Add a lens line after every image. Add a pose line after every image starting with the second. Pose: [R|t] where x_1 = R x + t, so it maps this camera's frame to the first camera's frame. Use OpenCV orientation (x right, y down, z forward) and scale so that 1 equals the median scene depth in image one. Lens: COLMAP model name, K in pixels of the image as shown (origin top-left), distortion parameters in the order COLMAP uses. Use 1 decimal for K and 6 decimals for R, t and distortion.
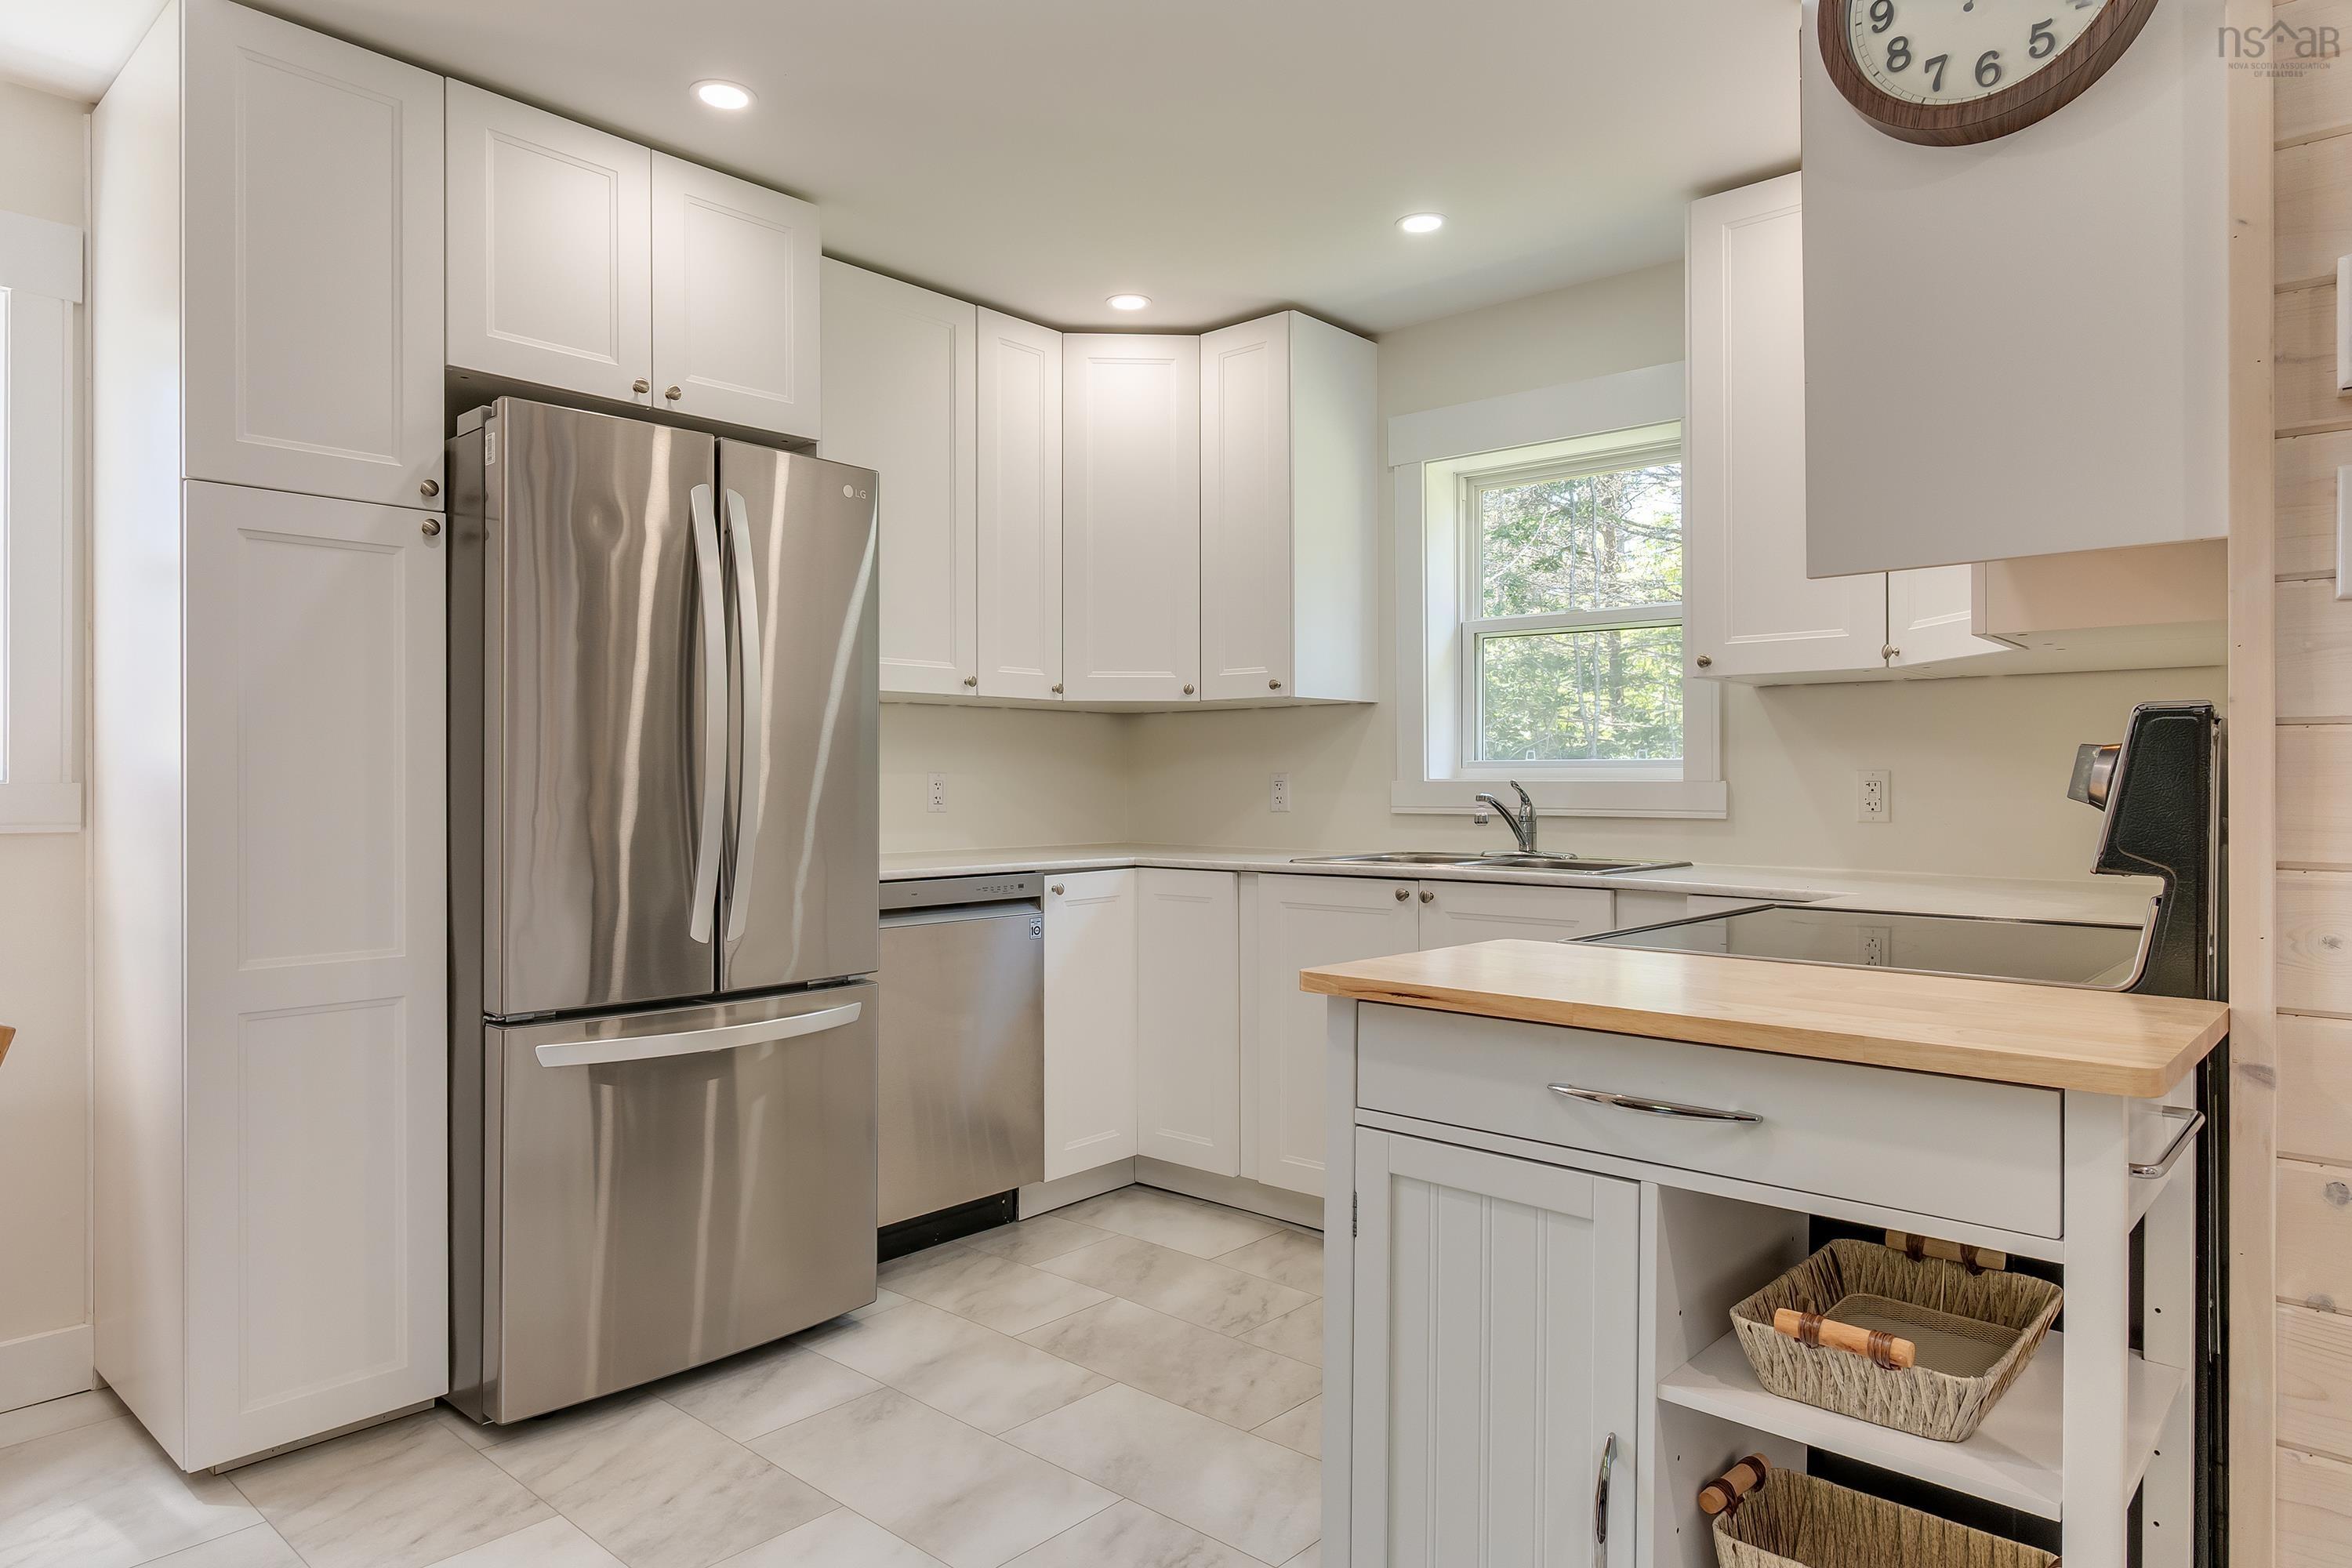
lens RADIAL K [[1410.3, 0, 1175.1], [0, 1410.3, 781.1], [0, 0, 1]] dist [-0.001872, 0.000856]
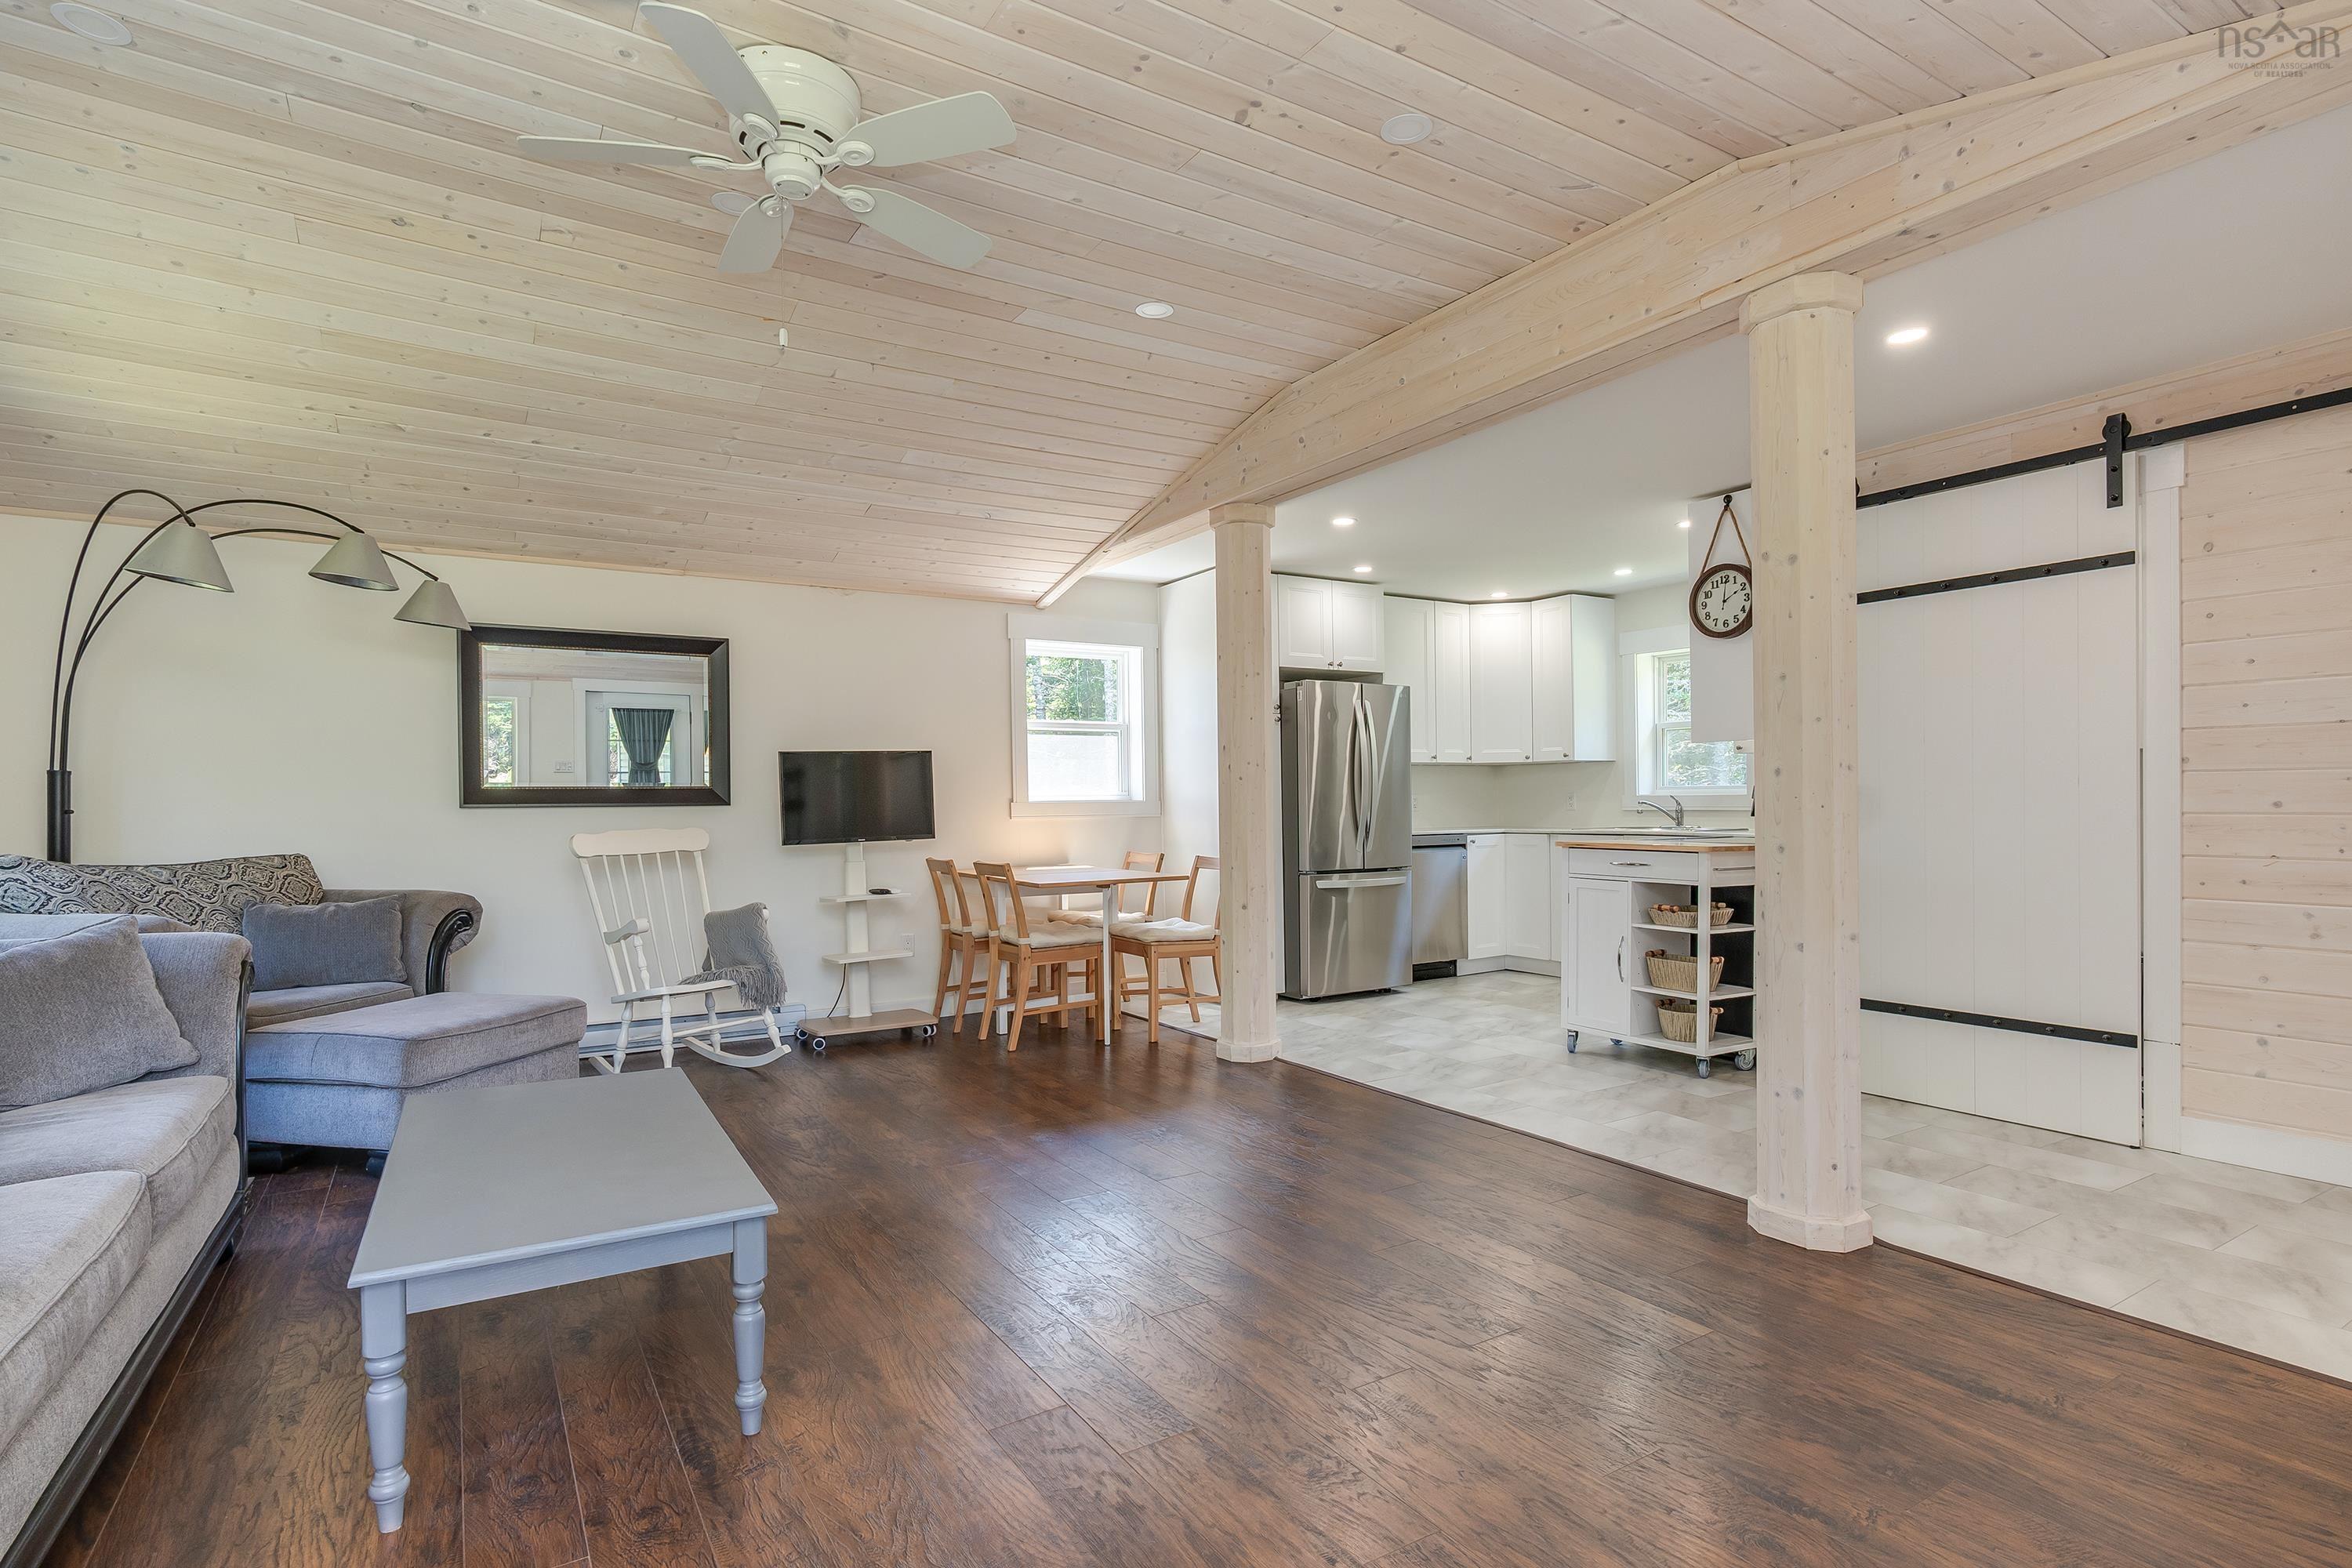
lens RADIAL K [[1169.8, 0, 1179.0], [0, 1169.8, 808.3], [0, 0, 1]] dist [0.002674, 0.001167]
pose [[0.960668, -0.007805, -0.277591, -0.008870], [0.009861, 0.999933, 0.006011, 0.002233], [0.277526, -0.008512, 0.960680, -1.241309]]
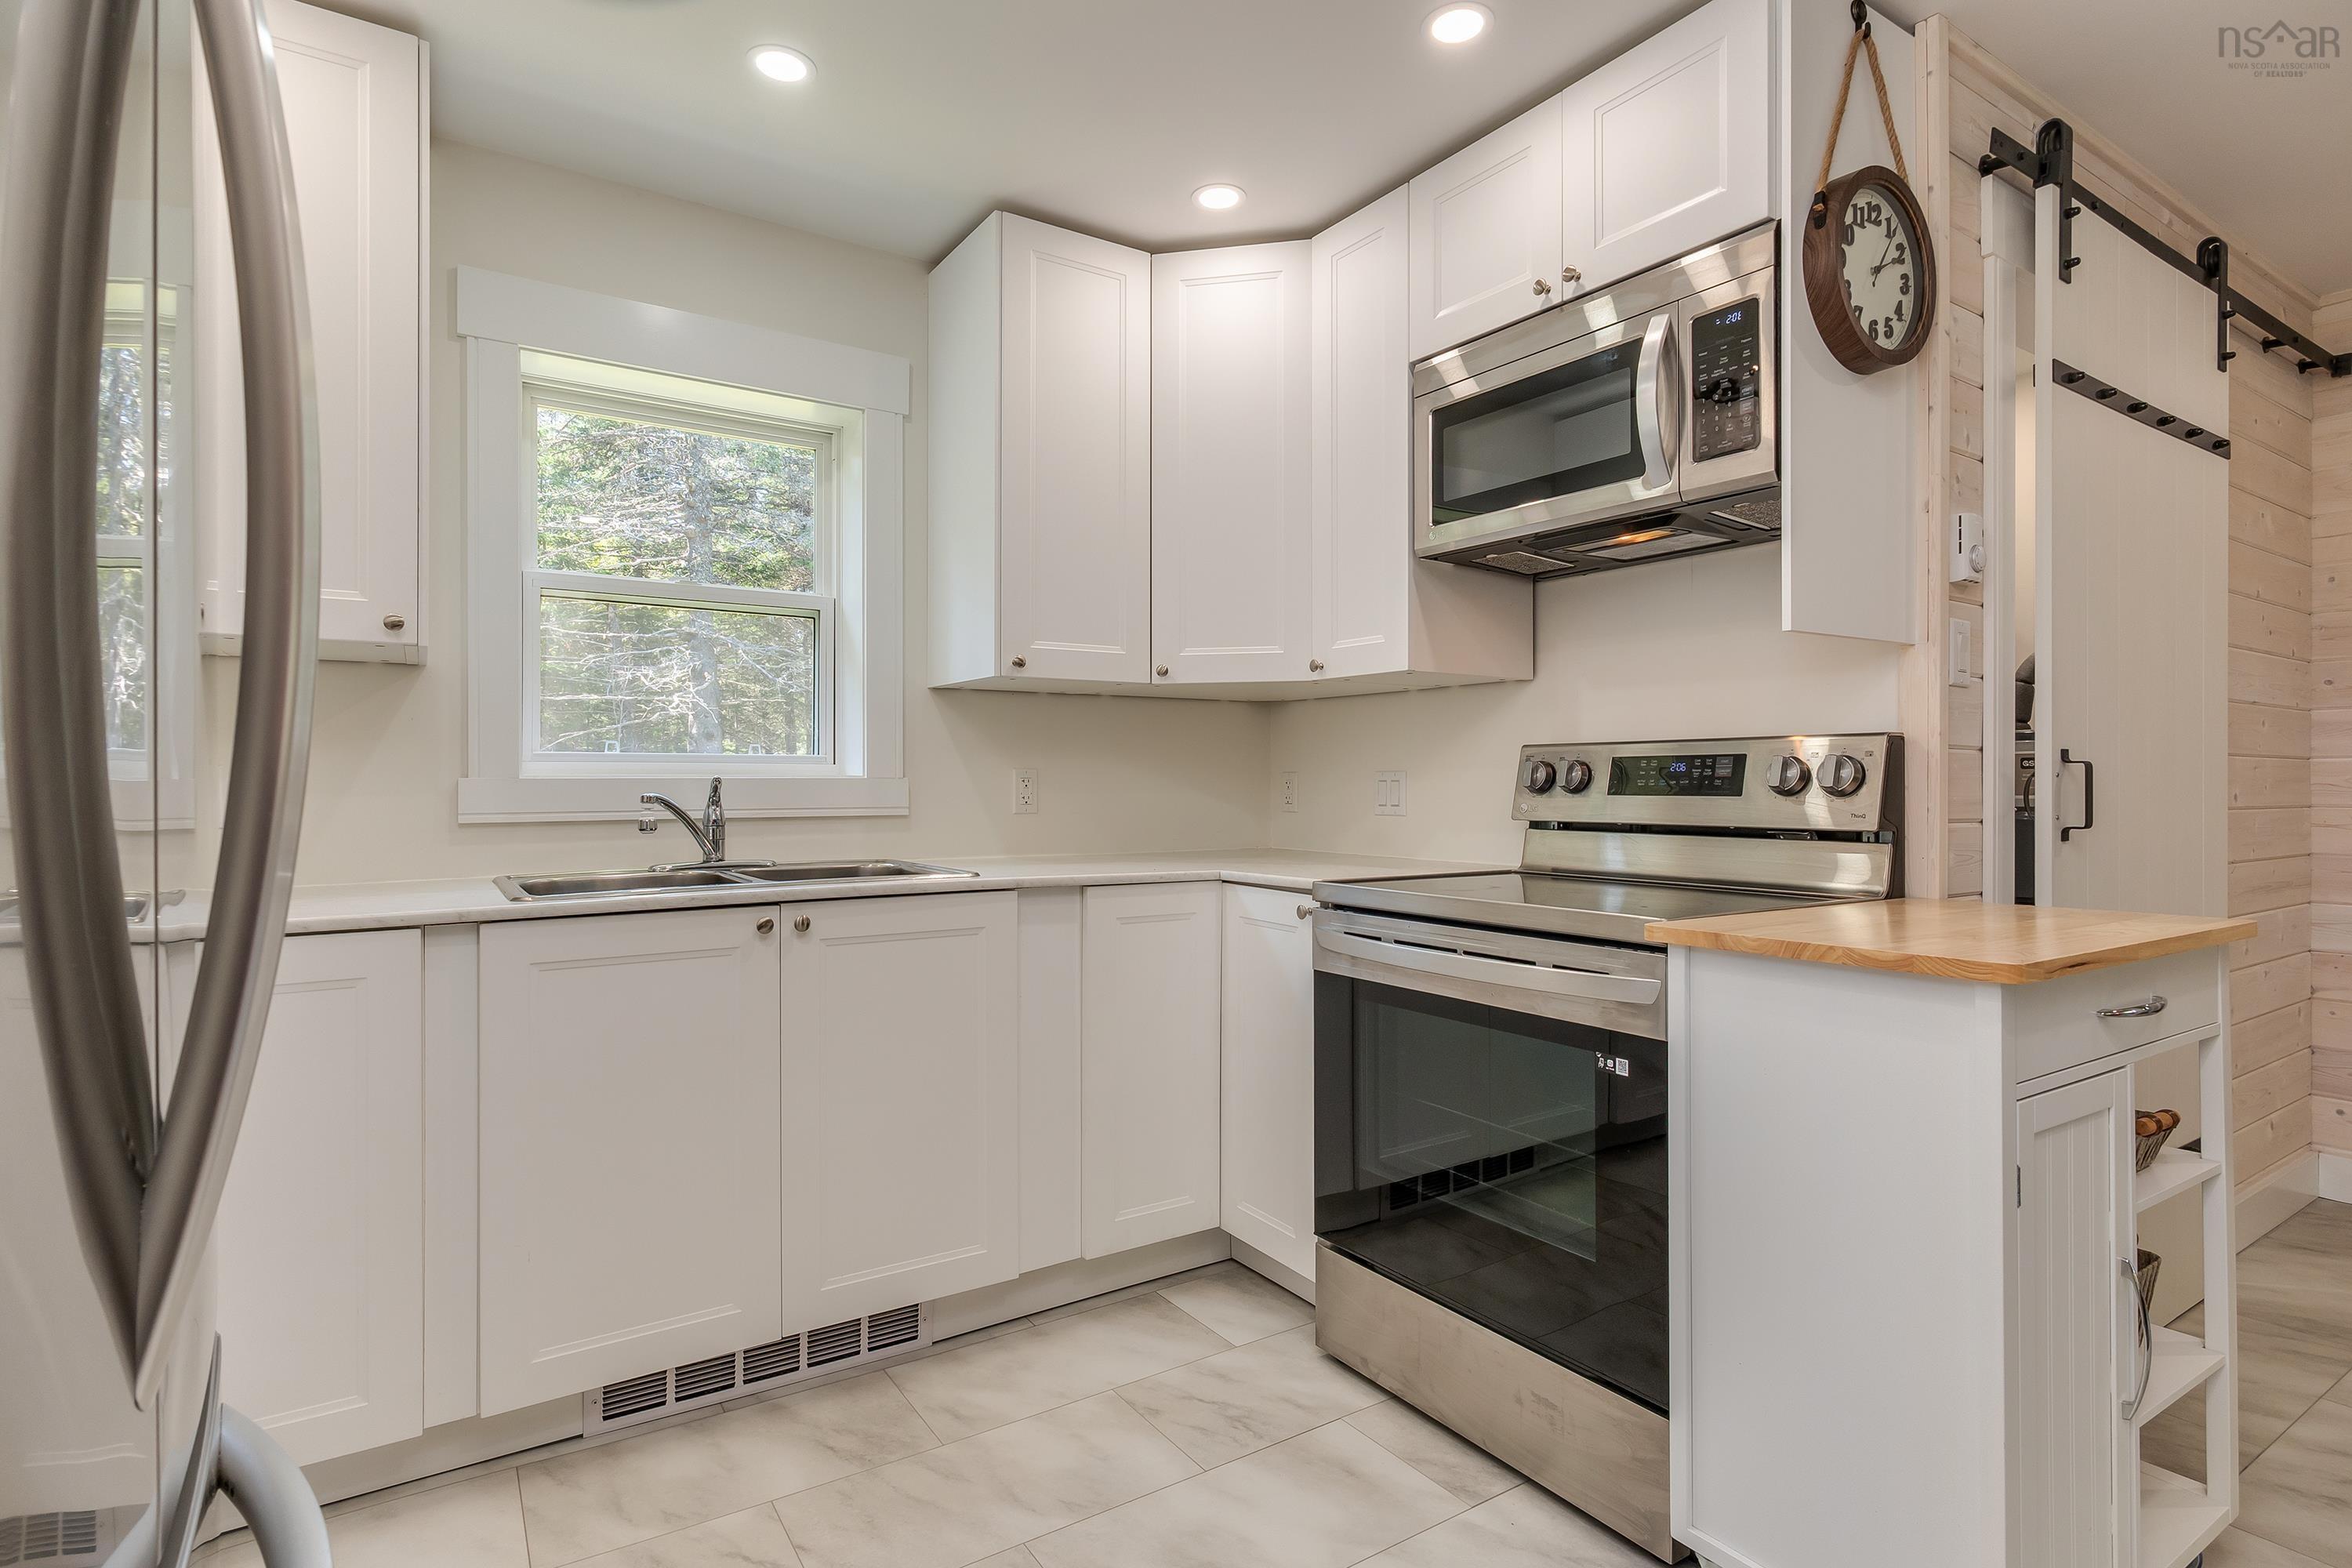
lens RADIAL K [[1167.2, 0, 1171.7], [0, 1167.2, 777.3], [0, 0, 1]] dist [-0.000348, 0.001116]
pose [[0.262100, 0.001726, 0.965039, -0.404262], [0.000772, 0.999998, -0.001998, 0.001430], [-0.965040, 0.001269, 0.262098, 0.634810]]
